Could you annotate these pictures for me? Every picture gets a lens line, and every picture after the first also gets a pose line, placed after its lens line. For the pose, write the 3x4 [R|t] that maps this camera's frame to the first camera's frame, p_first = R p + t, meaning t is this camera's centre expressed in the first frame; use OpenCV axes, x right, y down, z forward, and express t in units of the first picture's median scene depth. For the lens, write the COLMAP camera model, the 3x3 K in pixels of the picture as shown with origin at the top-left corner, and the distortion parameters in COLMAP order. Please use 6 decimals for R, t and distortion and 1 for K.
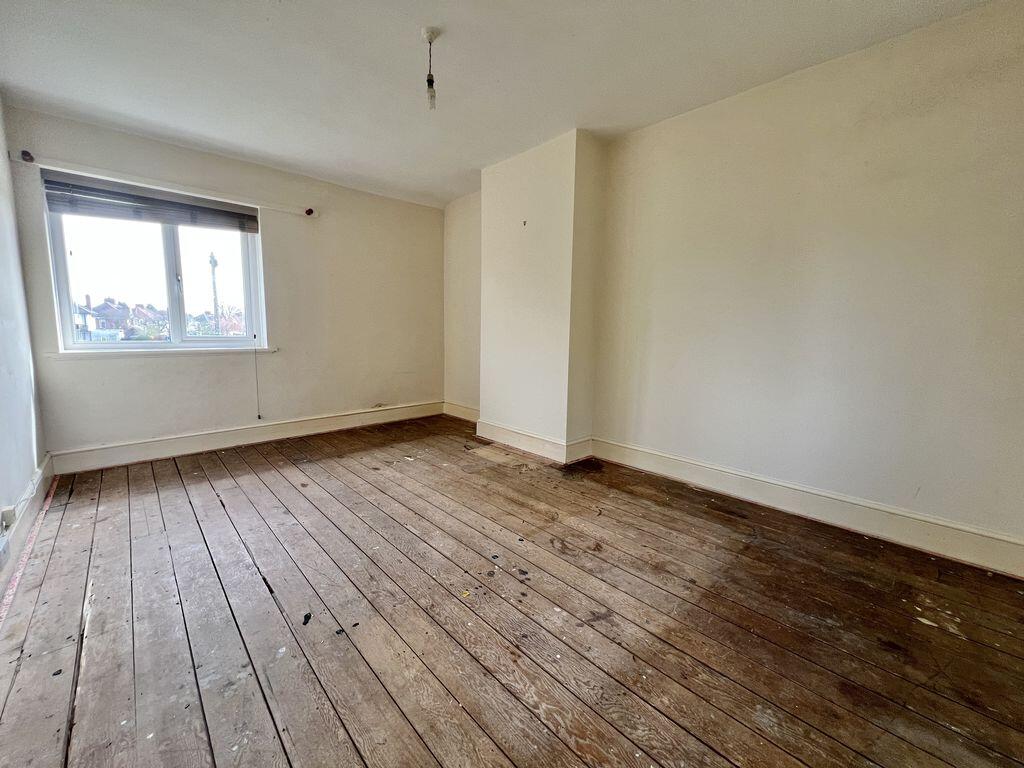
lens RADIAL K [[409.2, 0, 511.3], [0, 409.2, 380.8], [0, 0, 1]] dist [0.003977, -0.001012]
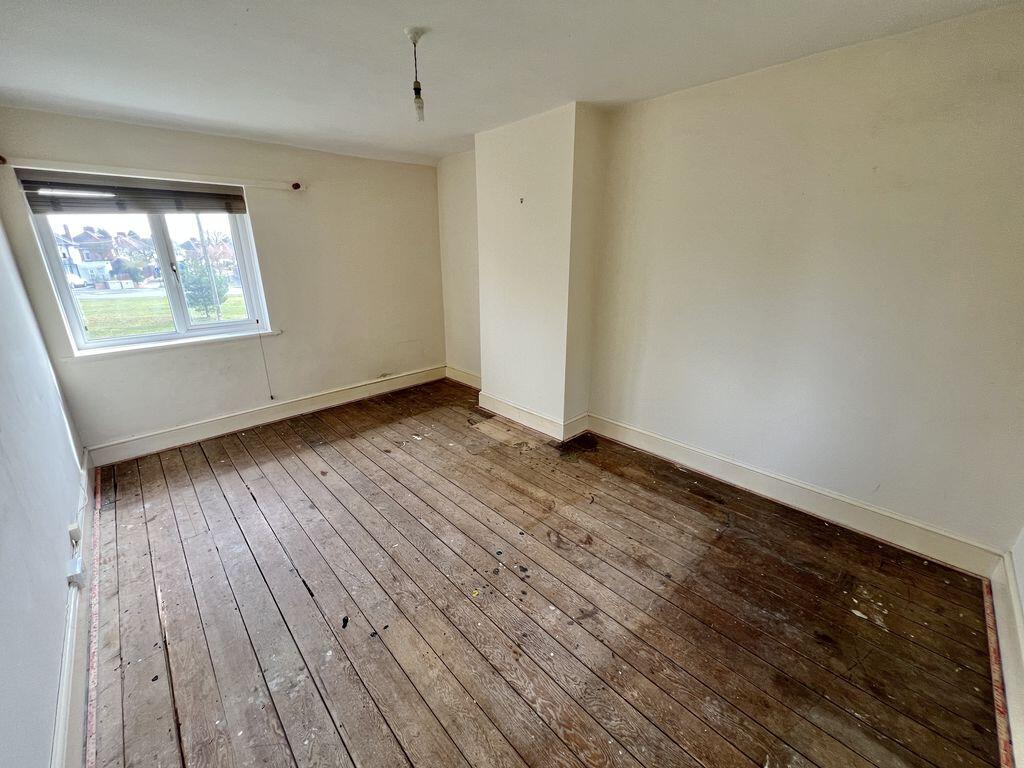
lens RADIAL K [[409.2, 0, 511.3], [0, 409.2, 381.7], [0, 0, 1]] dist [0.003977, -0.001012]
pose [[0.999812, -0.018662, -0.005348, 0.008521], [0.019335, 0.981969, 0.188050, -0.235013], [0.001742, -0.188118, 0.982145, -0.039234]]
